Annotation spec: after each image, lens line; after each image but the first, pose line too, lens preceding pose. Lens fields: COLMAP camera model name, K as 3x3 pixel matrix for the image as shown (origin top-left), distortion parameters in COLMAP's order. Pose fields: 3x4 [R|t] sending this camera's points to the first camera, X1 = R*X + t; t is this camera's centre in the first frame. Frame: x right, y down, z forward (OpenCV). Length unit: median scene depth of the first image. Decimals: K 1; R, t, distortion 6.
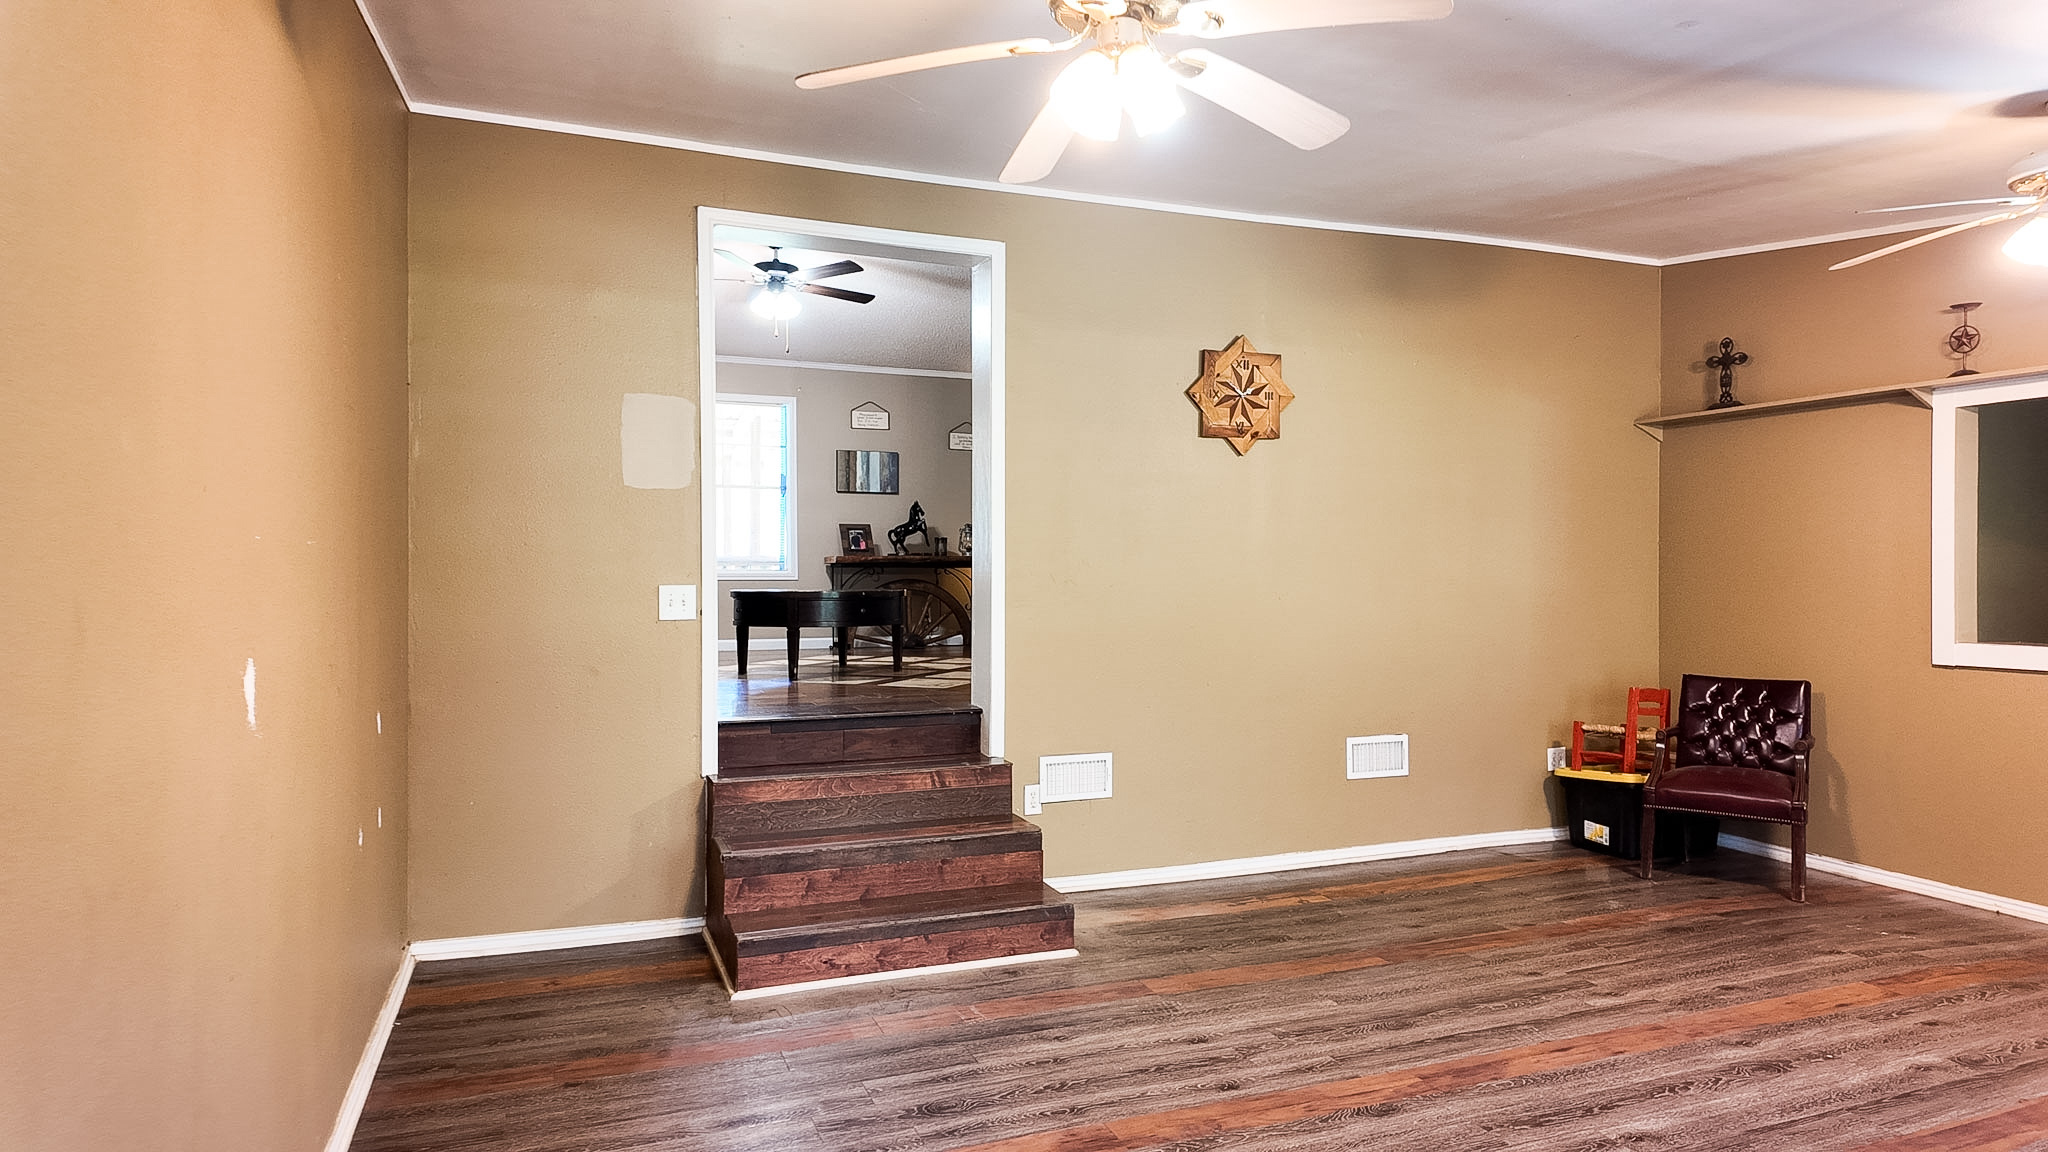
lens RADIAL K [[1193.8, 0, 1023.1], [0, 1193.8, 573.5], [0, 0, 1]] dist [0.012676, -0.019564]
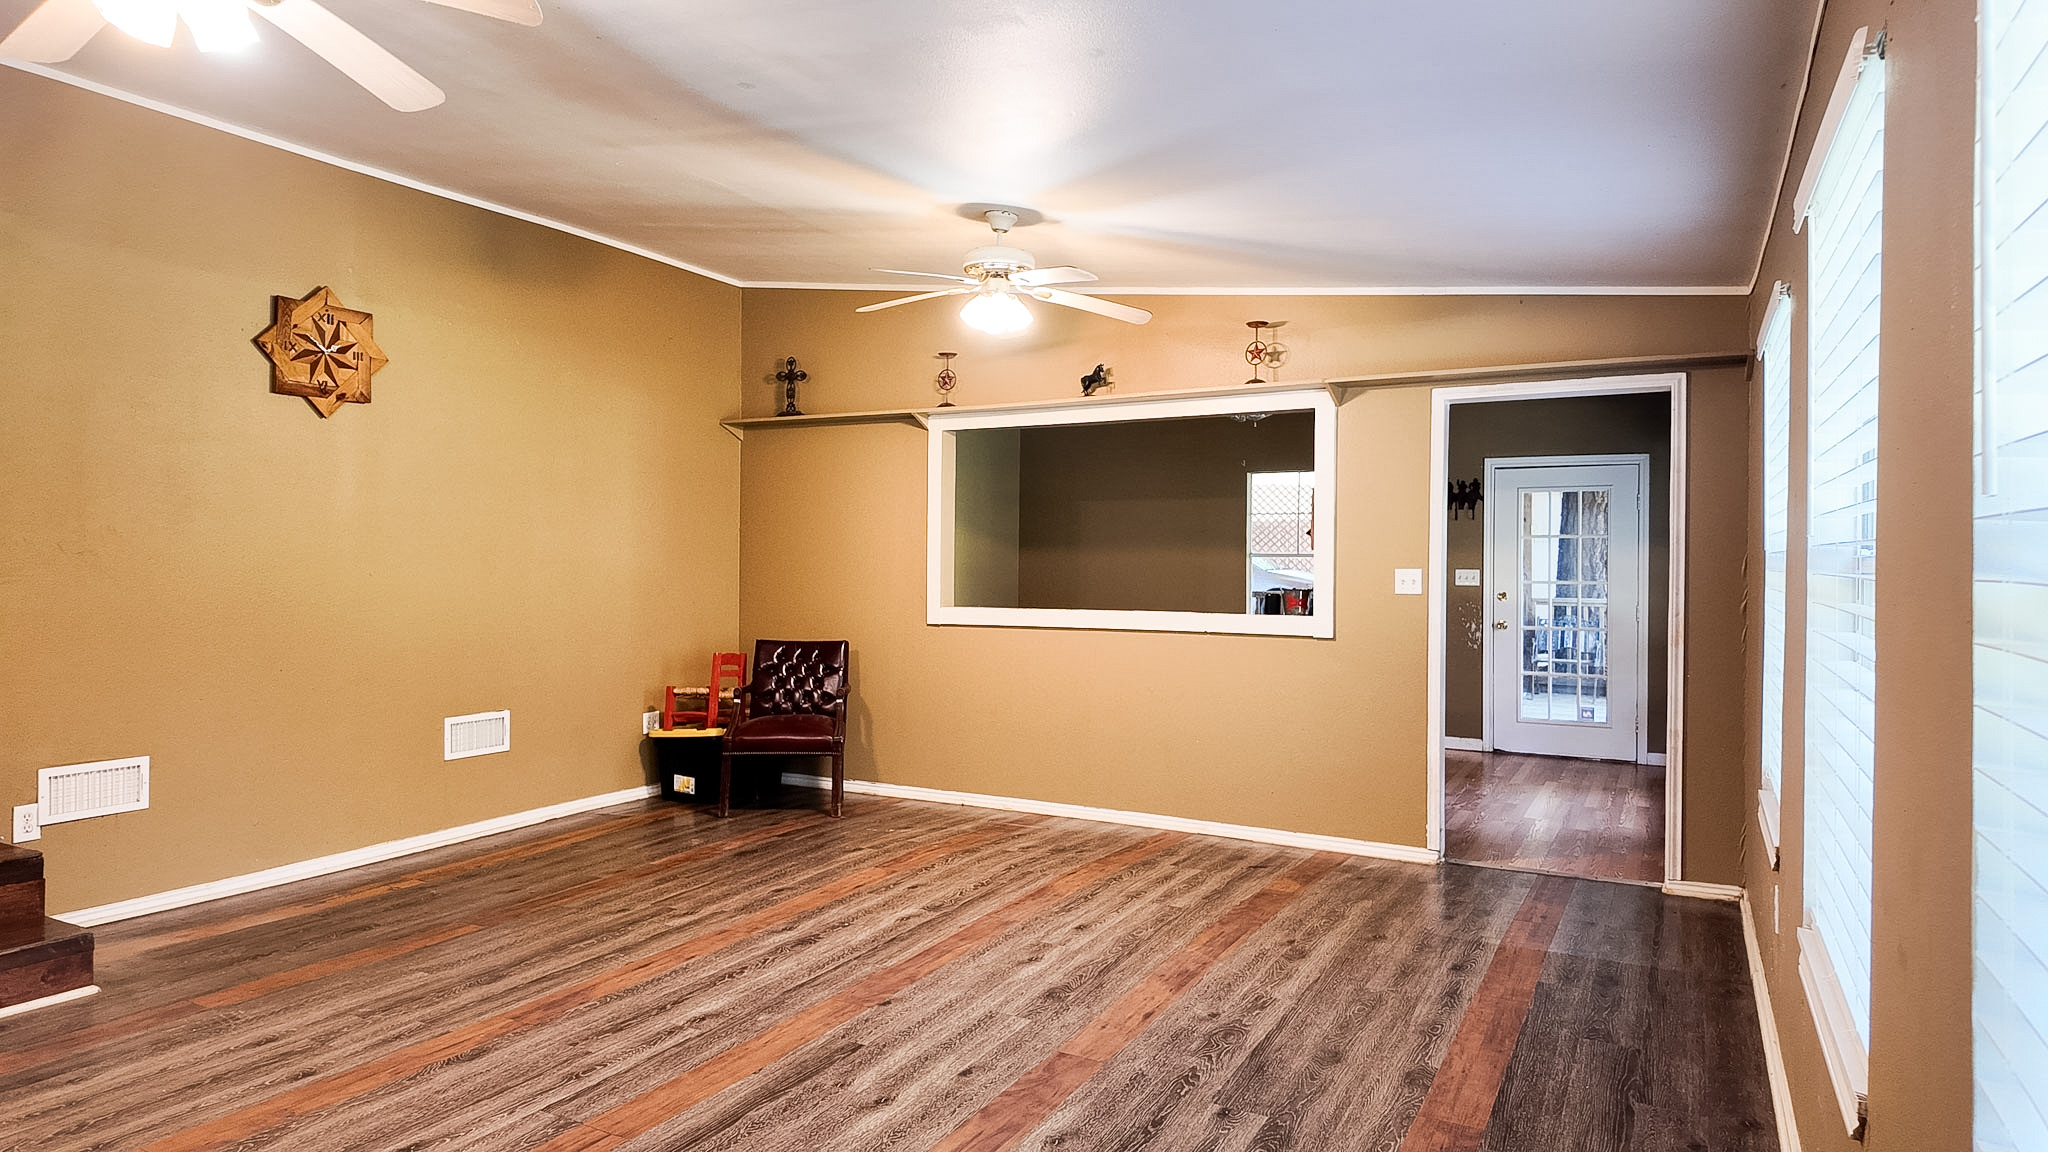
lens RADIAL K [[1193.8, 0, 1035.2], [0, 1193.8, 569.1], [0, 0, 1]] dist [0.012676, -0.019564]
pose [[0.753690, 0.006971, 0.657194, -0.011548], [-0.008437, 0.999964, -0.000931, 0.016756], [-0.657176, -0.004843, 0.753721, -0.069738]]
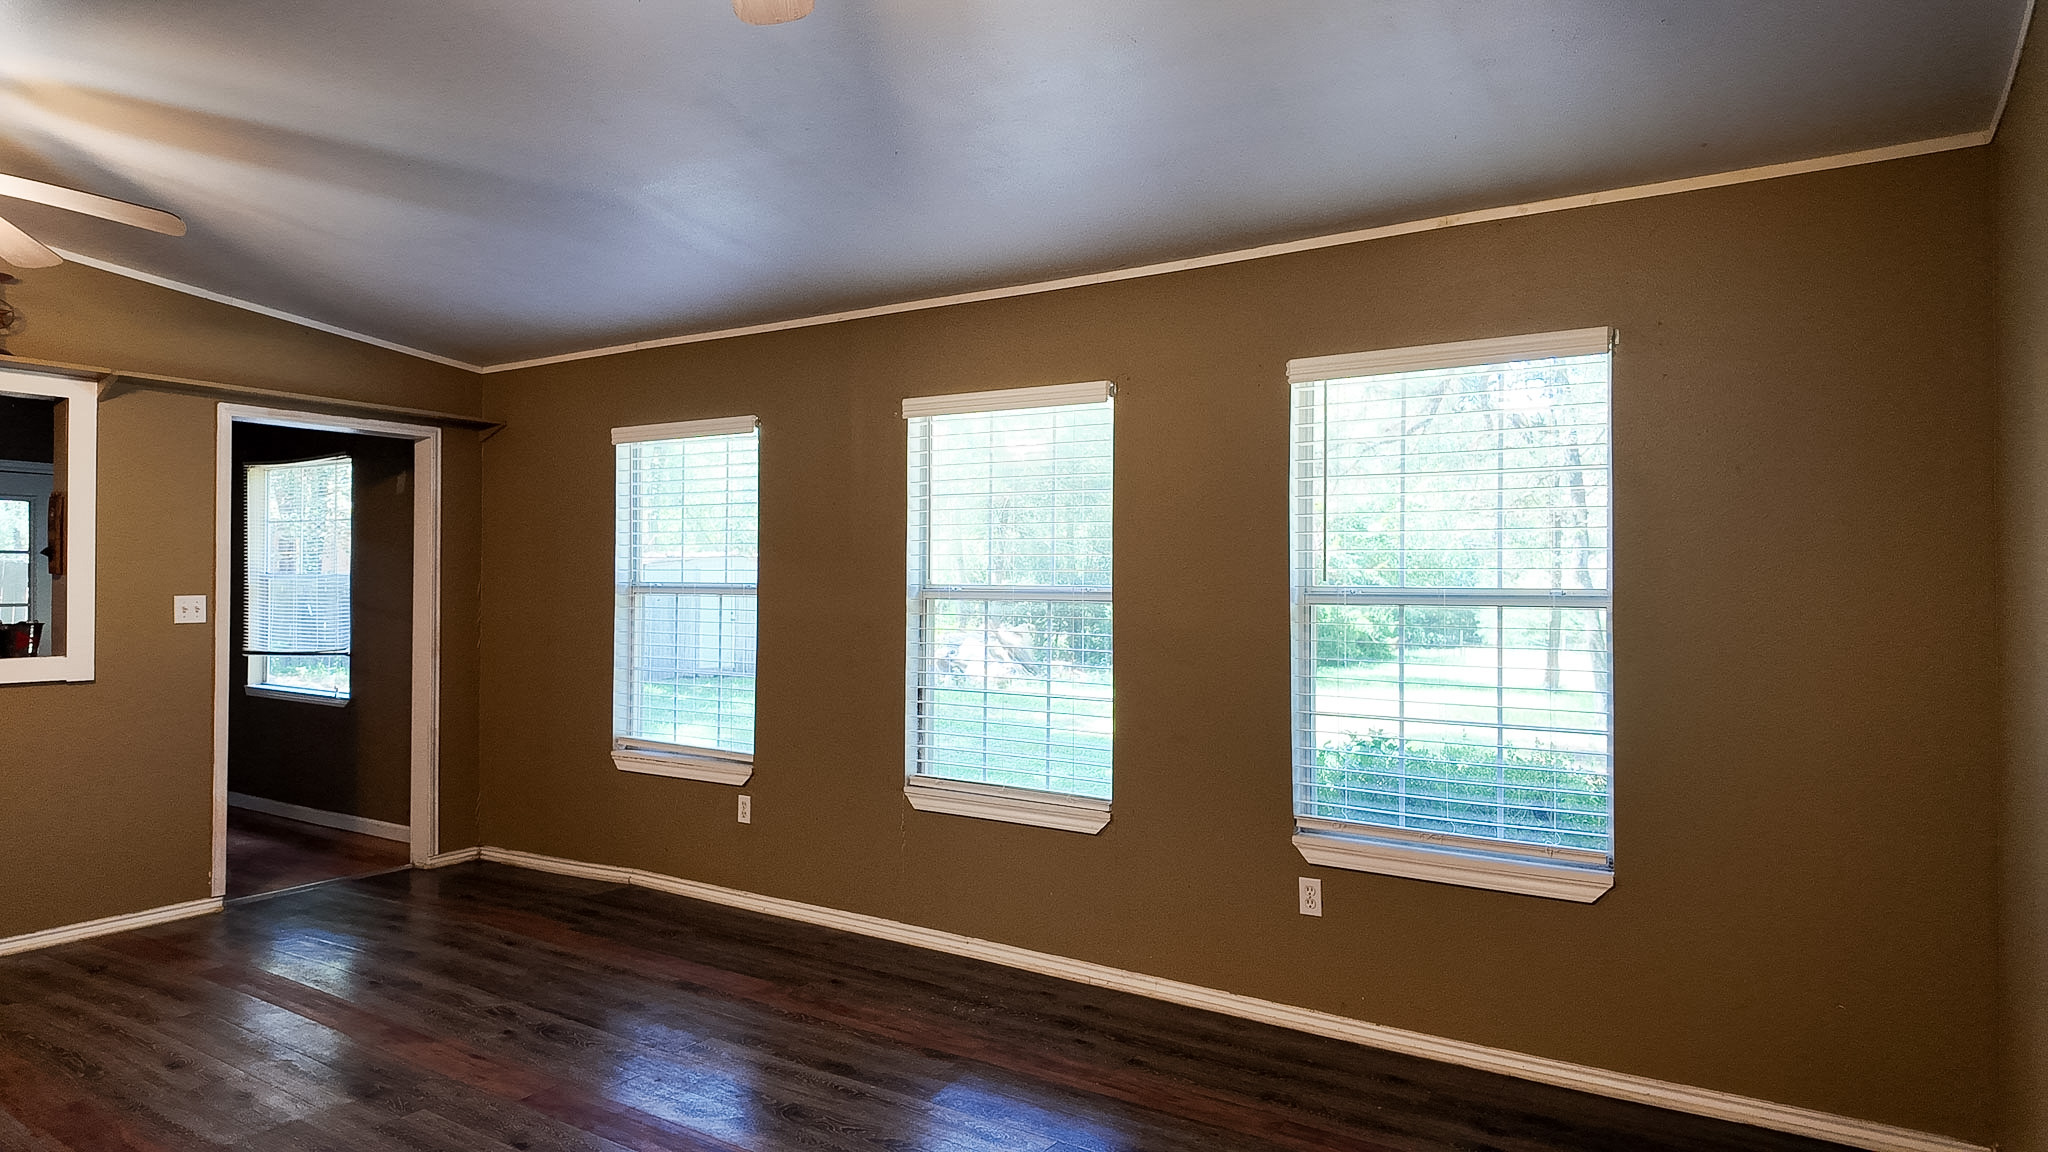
lens RADIAL K [[1193.8, 0, 1015.5], [0, 1193.8, 578.2], [0, 0, 1]] dist [0.012676, -0.019564]
pose [[-0.599849, 0.010900, 0.800039, -0.143478], [0.004912, 0.999939, -0.009941, 0.013577], [-0.800098, -0.002034, -0.599866, 0.311566]]
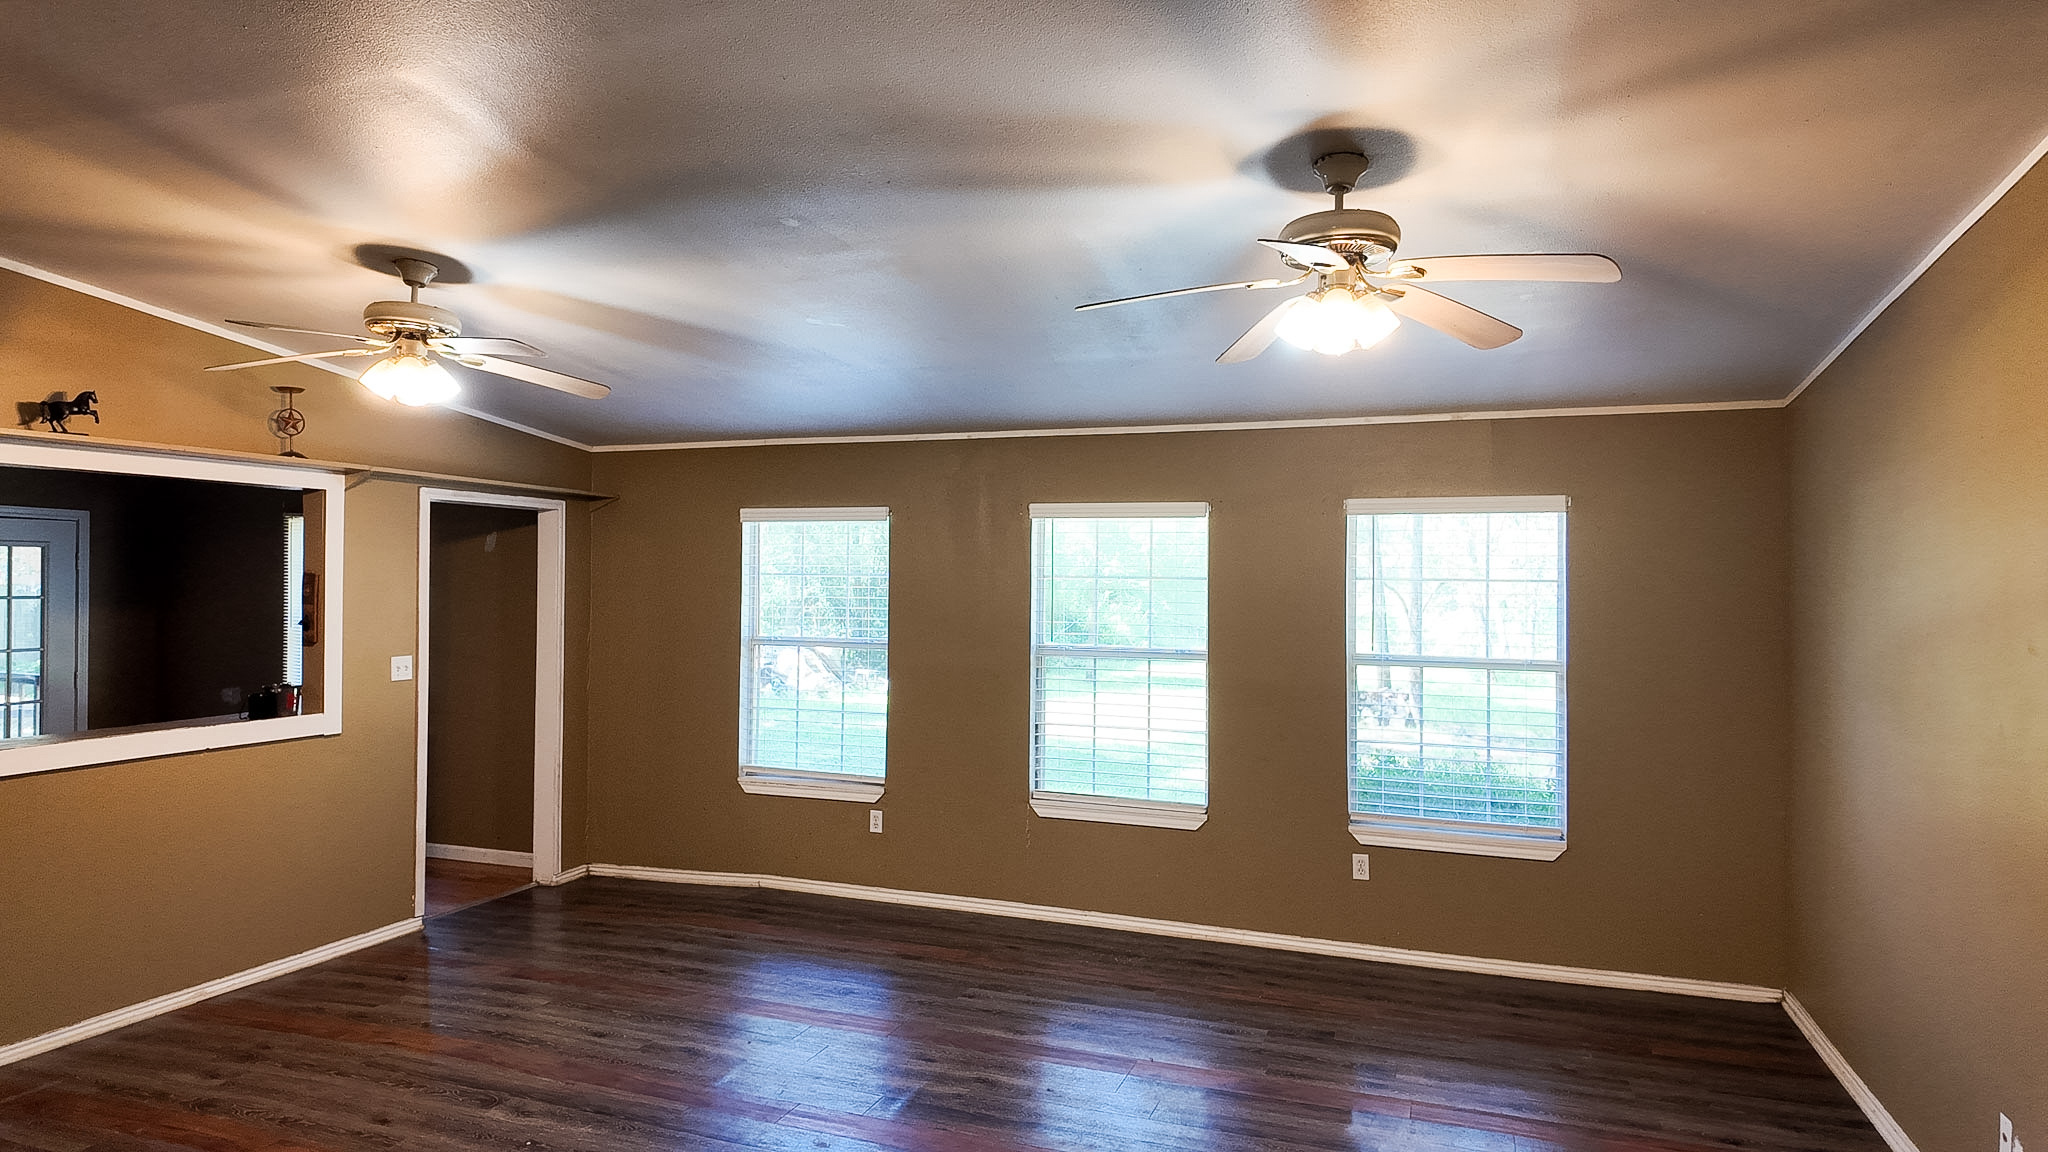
lens RADIAL K [[1193.8, 0, 1008.4], [0, 1193.8, 573.2], [0, 0, 1]] dist [0.012676, -0.019564]
pose [[-0.756208, 0.009738, 0.654258, -0.134348], [0.002133, 0.999921, -0.012418, -0.023067], [-0.654327, -0.007995, -0.756169, 0.569644]]
